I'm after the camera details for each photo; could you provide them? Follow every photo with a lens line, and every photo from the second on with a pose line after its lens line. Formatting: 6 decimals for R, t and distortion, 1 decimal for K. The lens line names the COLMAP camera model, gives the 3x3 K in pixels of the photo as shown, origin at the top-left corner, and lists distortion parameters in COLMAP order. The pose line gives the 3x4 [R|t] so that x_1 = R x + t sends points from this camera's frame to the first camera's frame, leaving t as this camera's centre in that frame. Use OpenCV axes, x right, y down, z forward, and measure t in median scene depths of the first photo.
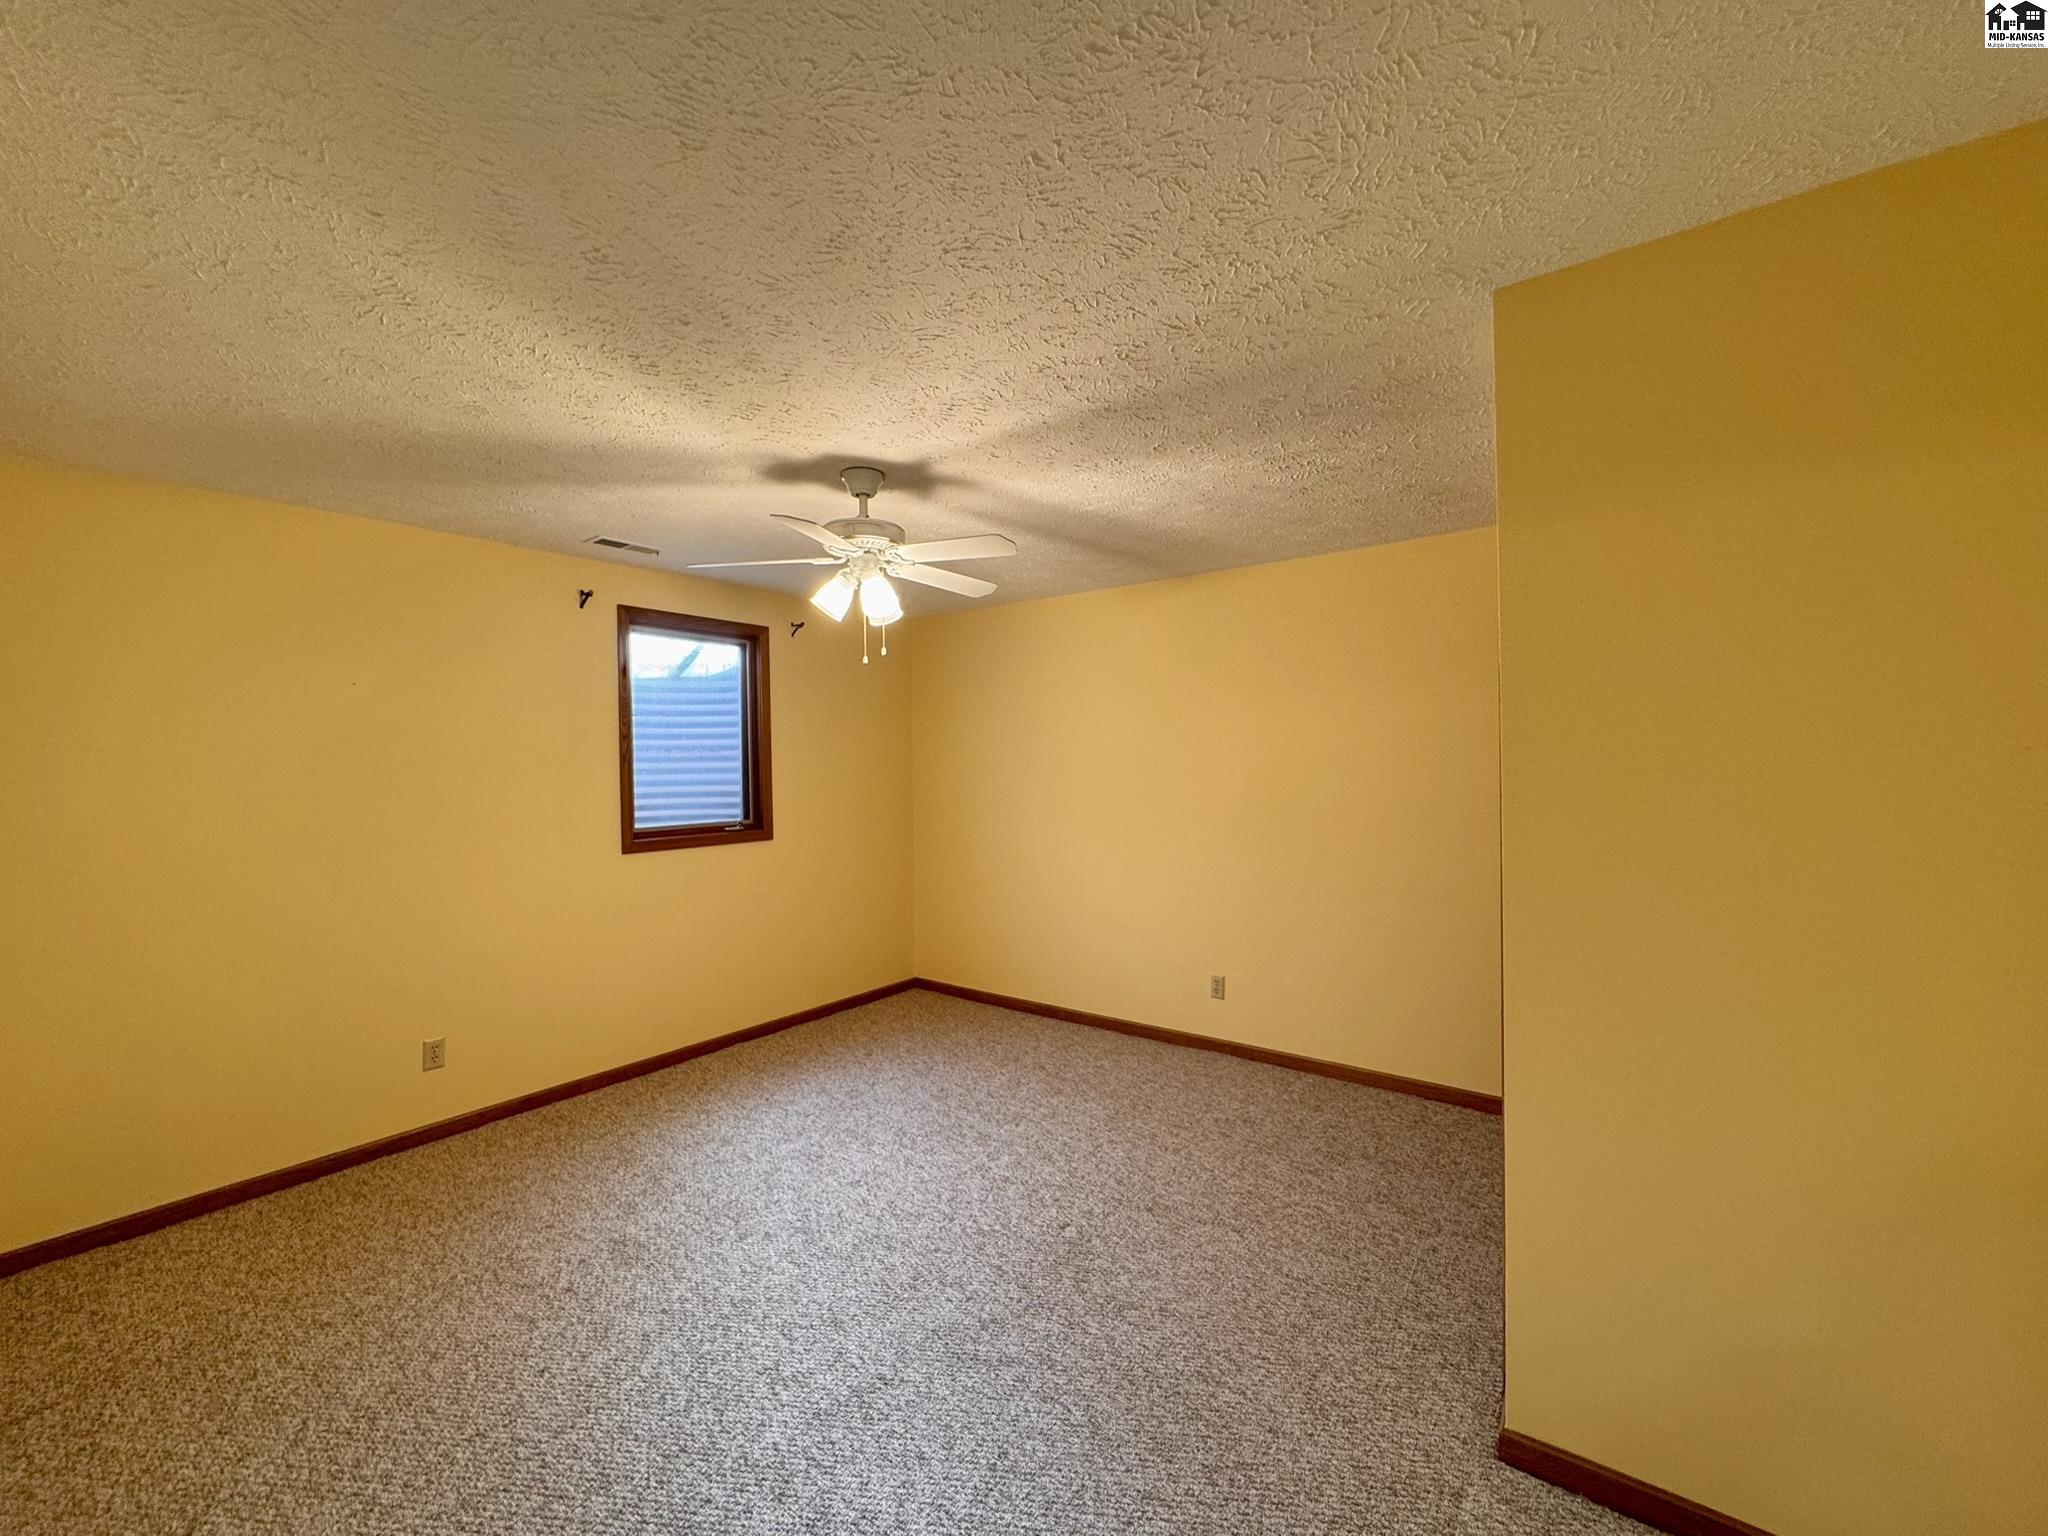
lens RADIAL K [[819.5, 0, 1030.0], [0, 819.5, 772.6], [0, 0, 1]] dist [-0.002124, -0.000279]
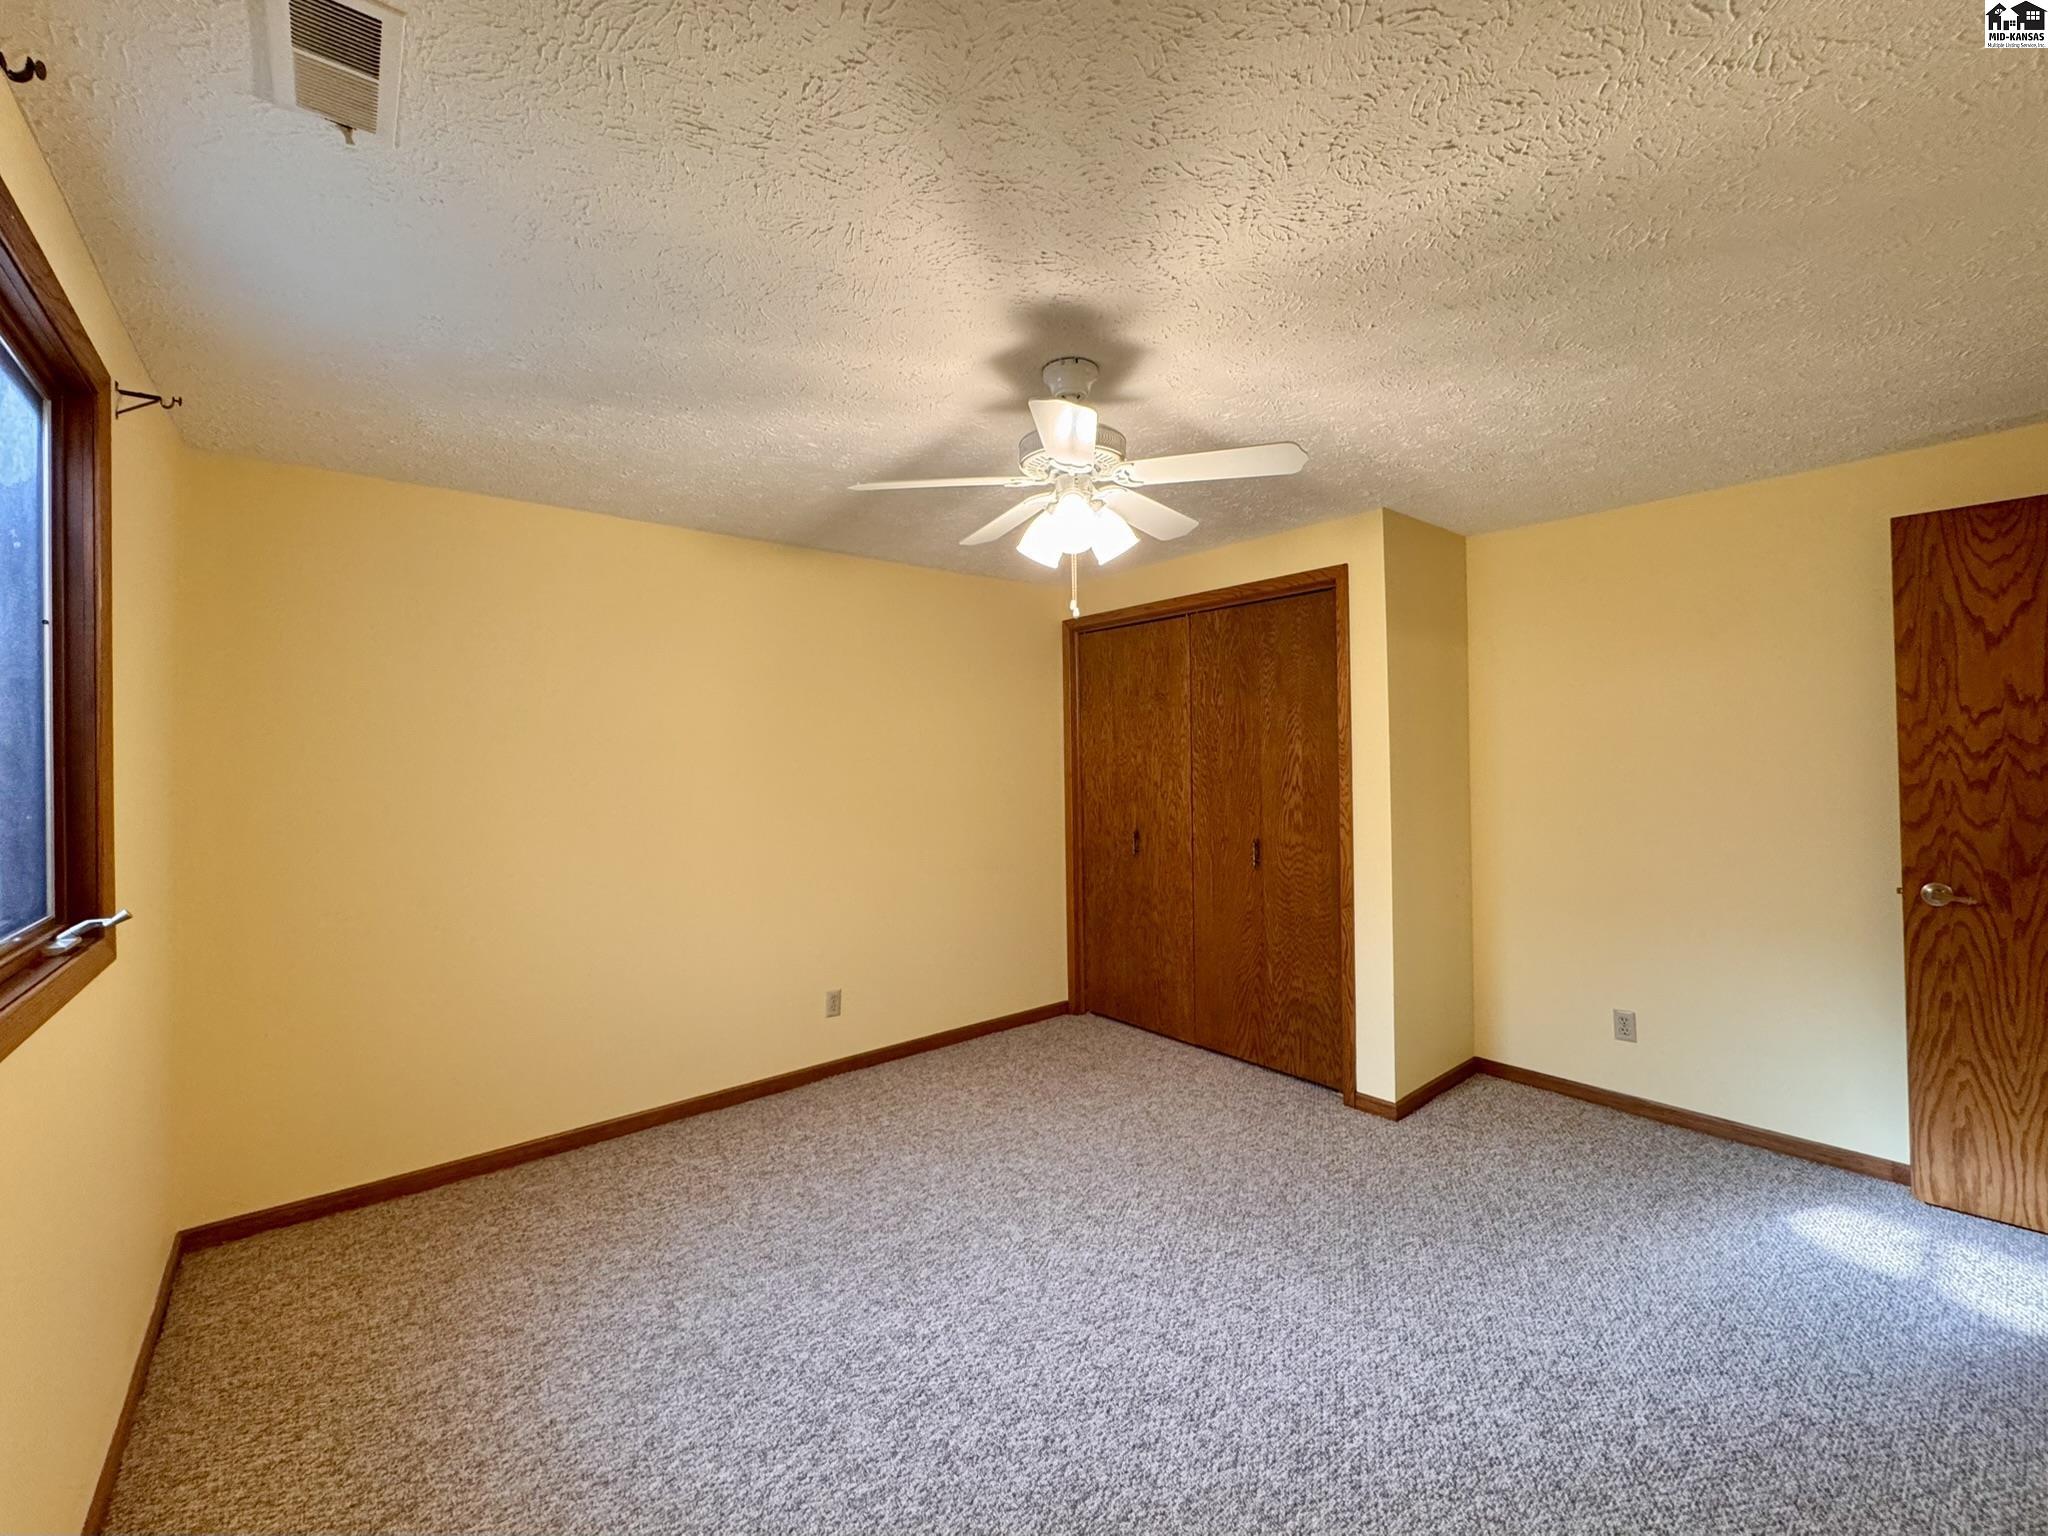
lens RADIAL K [[819.5, 0, 1028.0], [0, 819.5, 757.8], [0, 0, 1]] dist [-0.002124, -0.000279]
pose [[0.241175, 0.008208, 0.970447, -0.643796], [0.019500, 0.999721, -0.013302, 0.001490], [-0.970286, 0.022132, 0.240948, 0.585803]]
